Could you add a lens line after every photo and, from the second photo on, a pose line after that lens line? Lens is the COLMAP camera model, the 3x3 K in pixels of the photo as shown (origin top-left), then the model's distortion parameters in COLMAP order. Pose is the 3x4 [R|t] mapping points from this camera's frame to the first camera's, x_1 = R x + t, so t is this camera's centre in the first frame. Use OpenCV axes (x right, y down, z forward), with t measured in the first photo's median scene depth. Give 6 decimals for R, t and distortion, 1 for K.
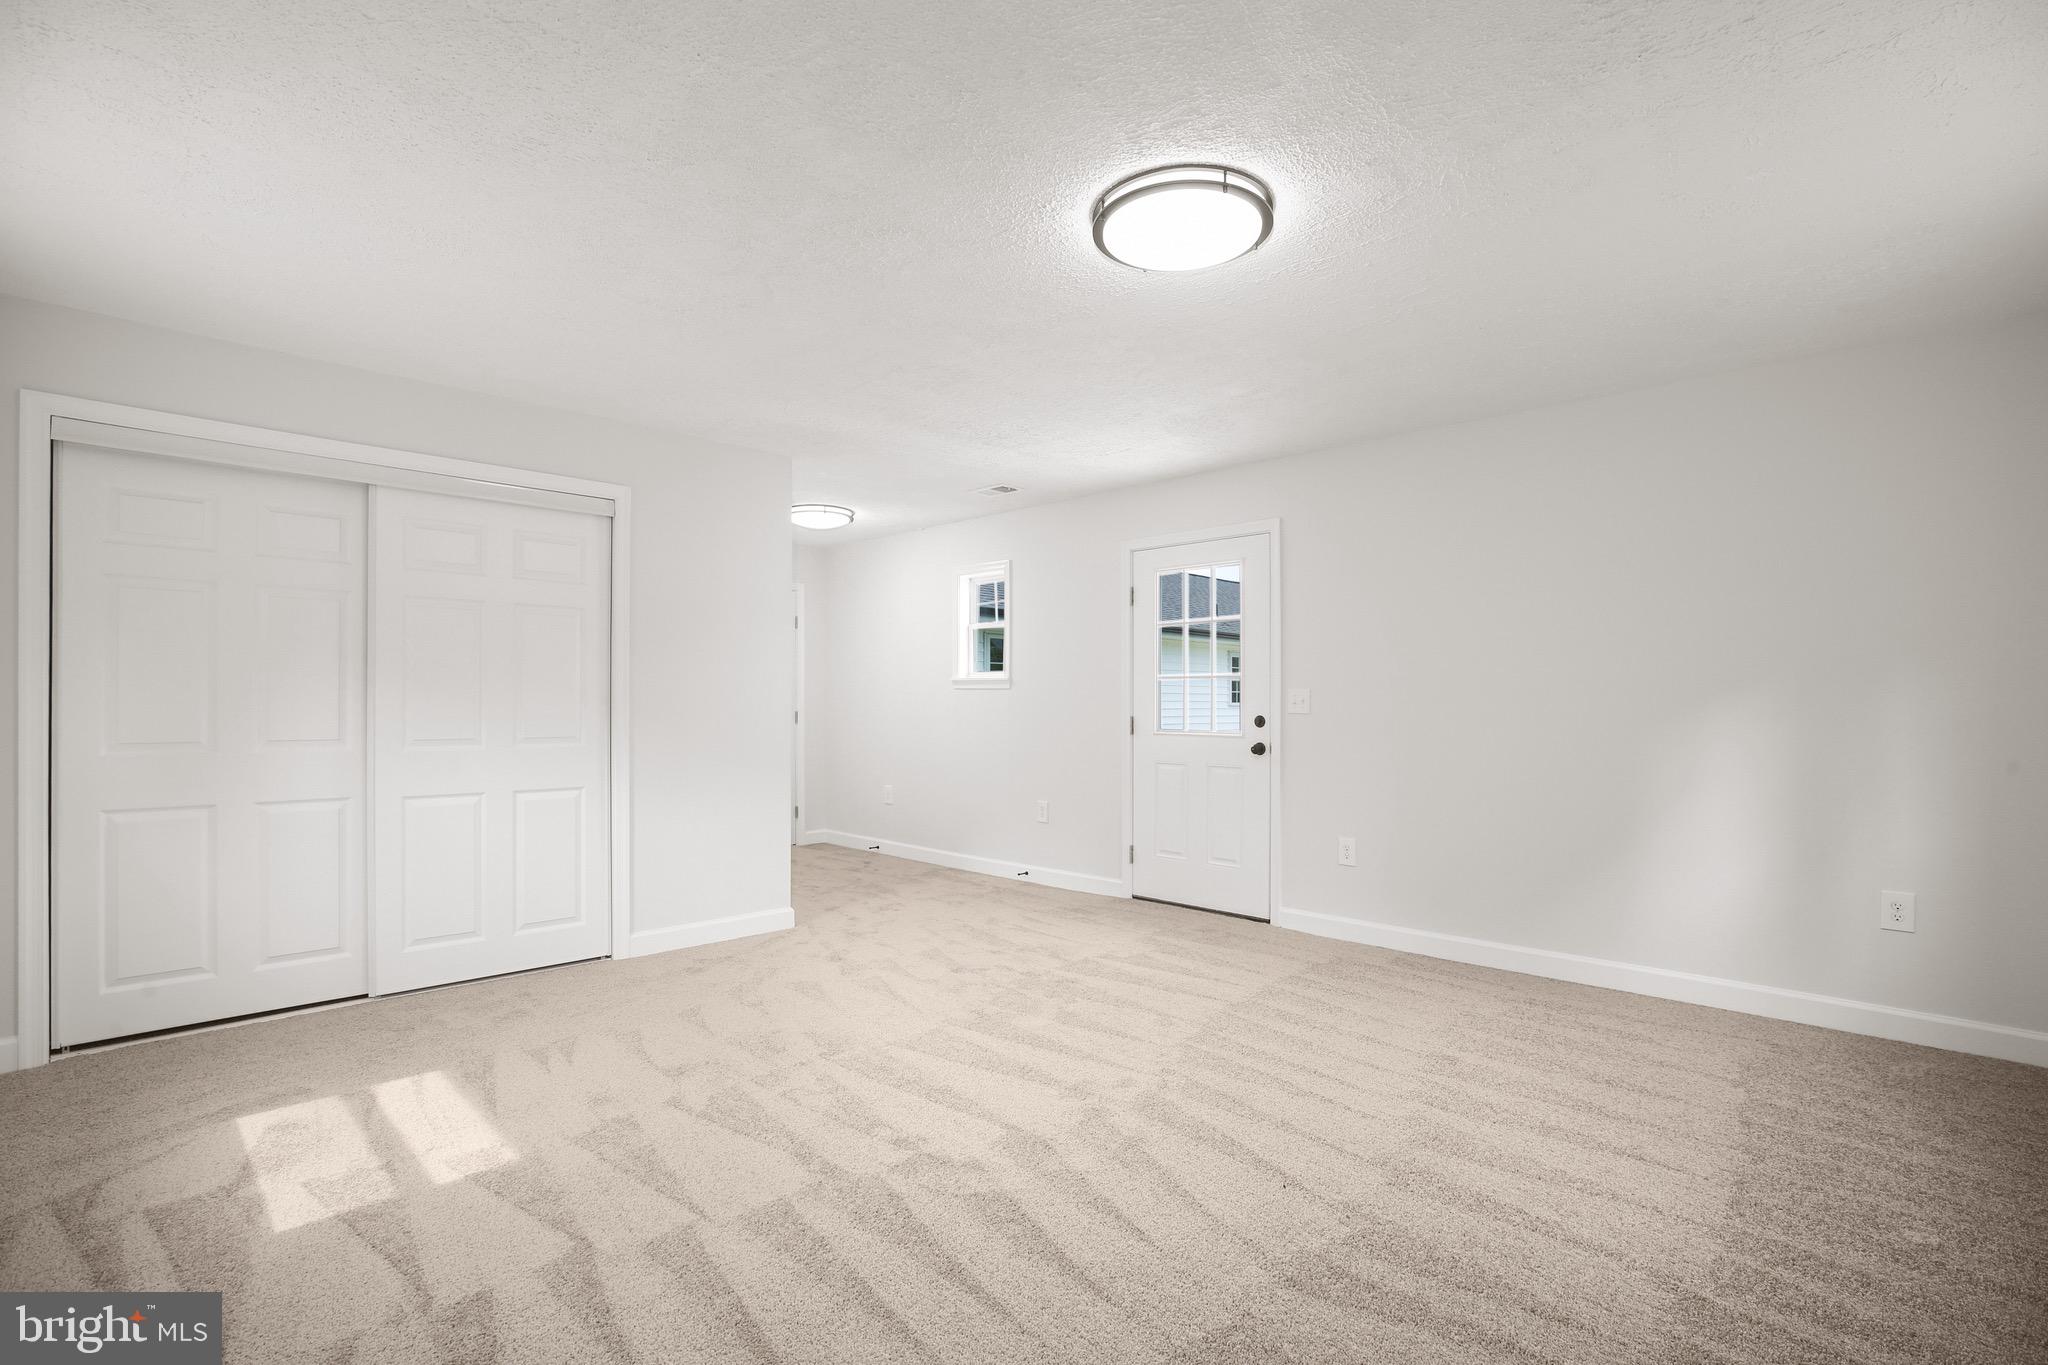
lens RADIAL K [[936.3, 0, 1041.7], [0, 936.3, 692.6], [0, 0, 1]] dist [-0.043640, 0.012869]
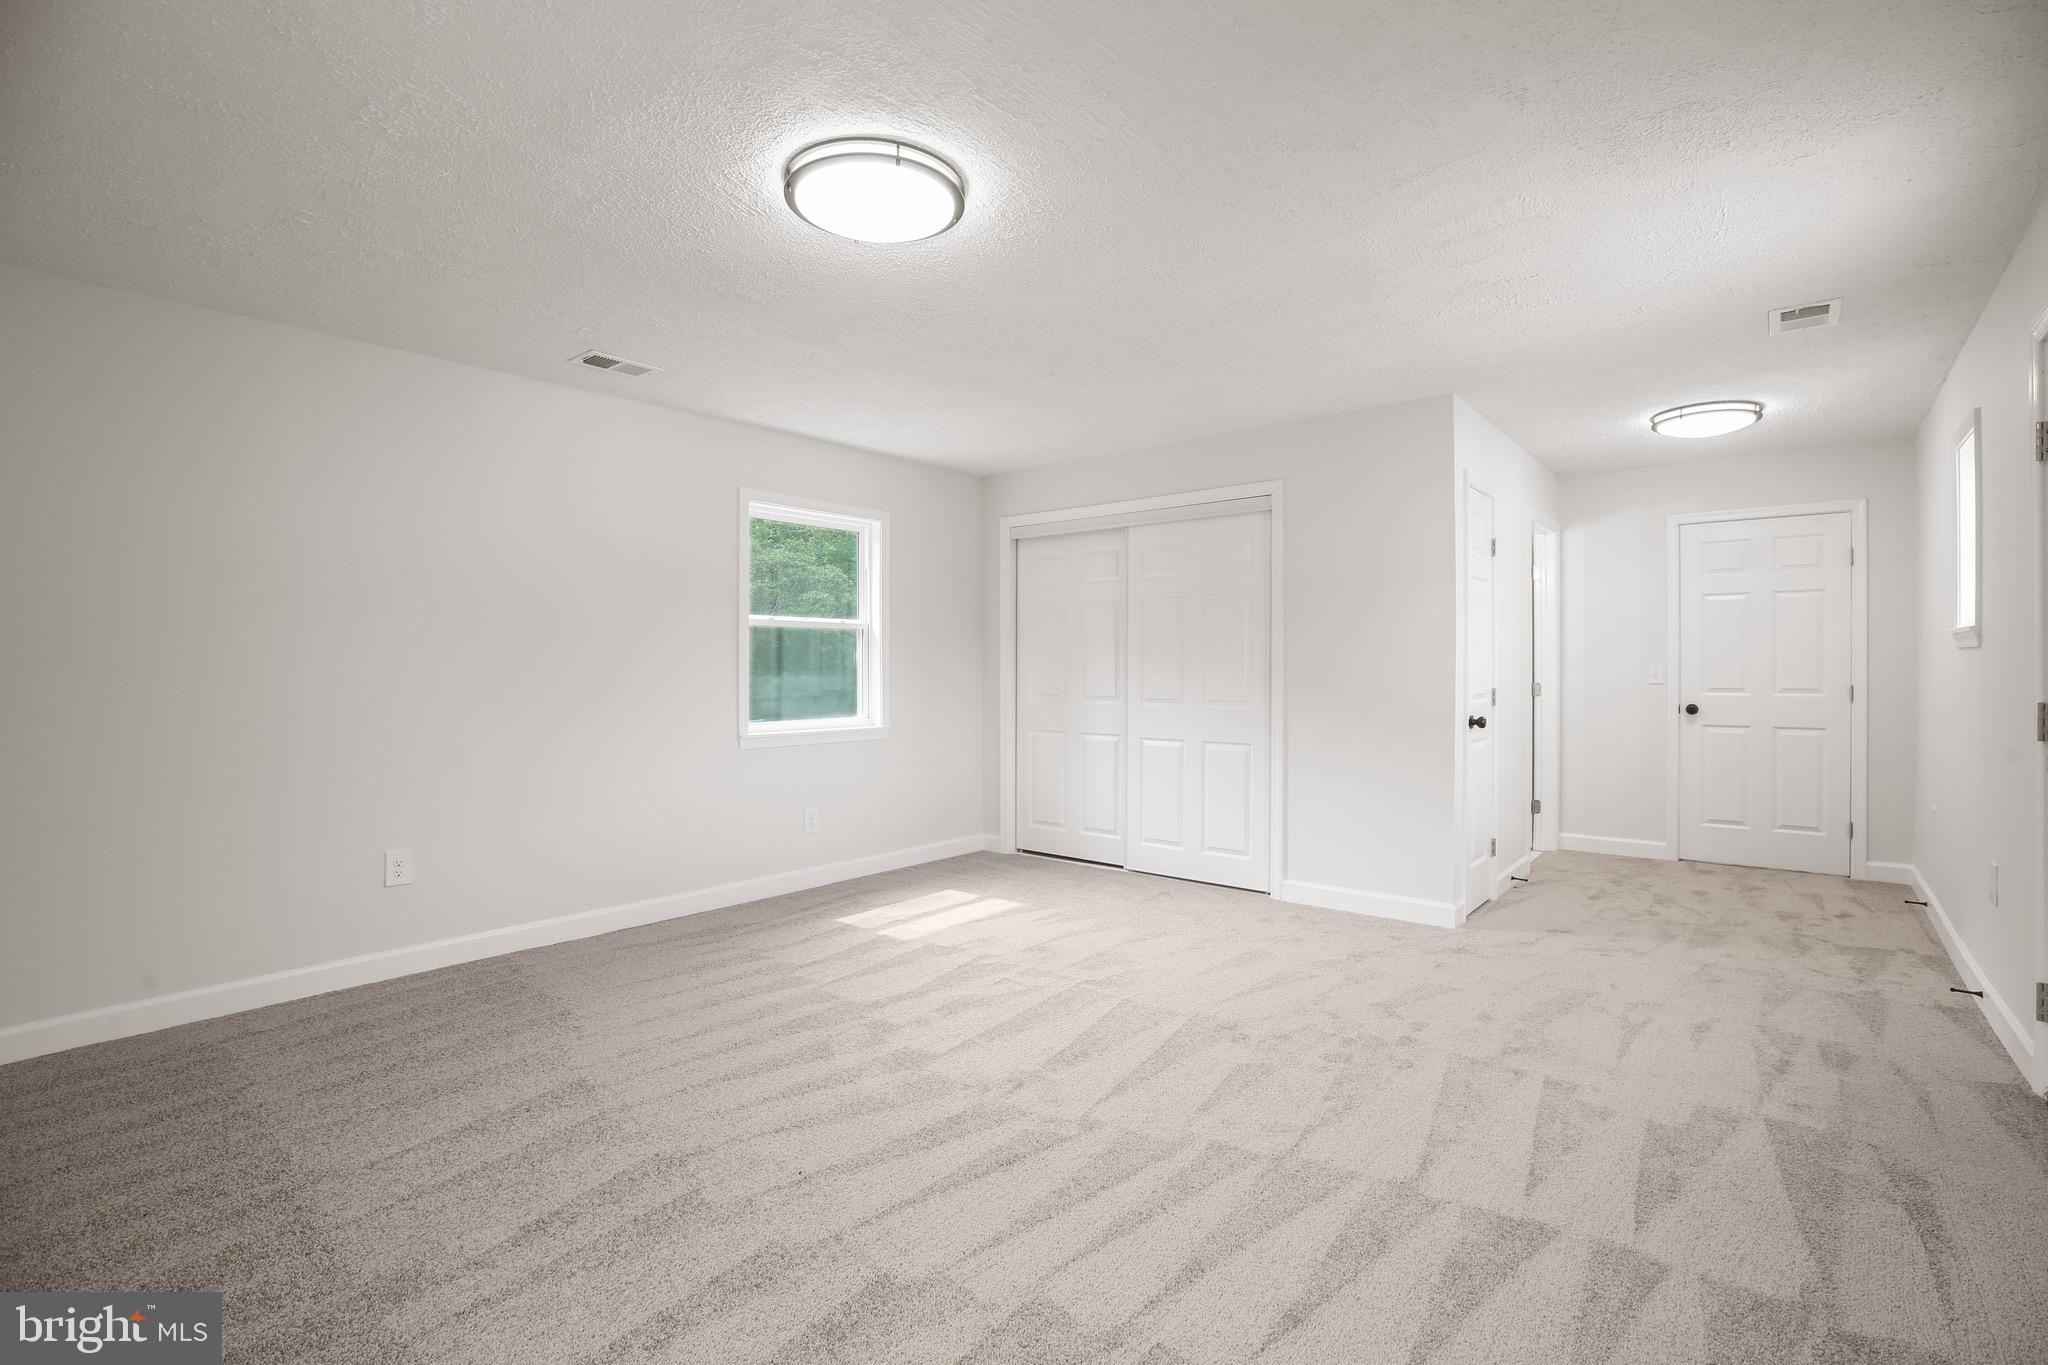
lens RADIAL K [[936.3, 0, 1041.7], [0, 936.3, 692.6], [0, 0, 1]] dist [-0.043640, 0.012869]
pose [[0.076487, 0.019841, -0.996873, 0.862086], [0.011127, 0.999723, 0.020752, 0.010785], [0.997008, -0.012679, 0.076245, 0.827306]]
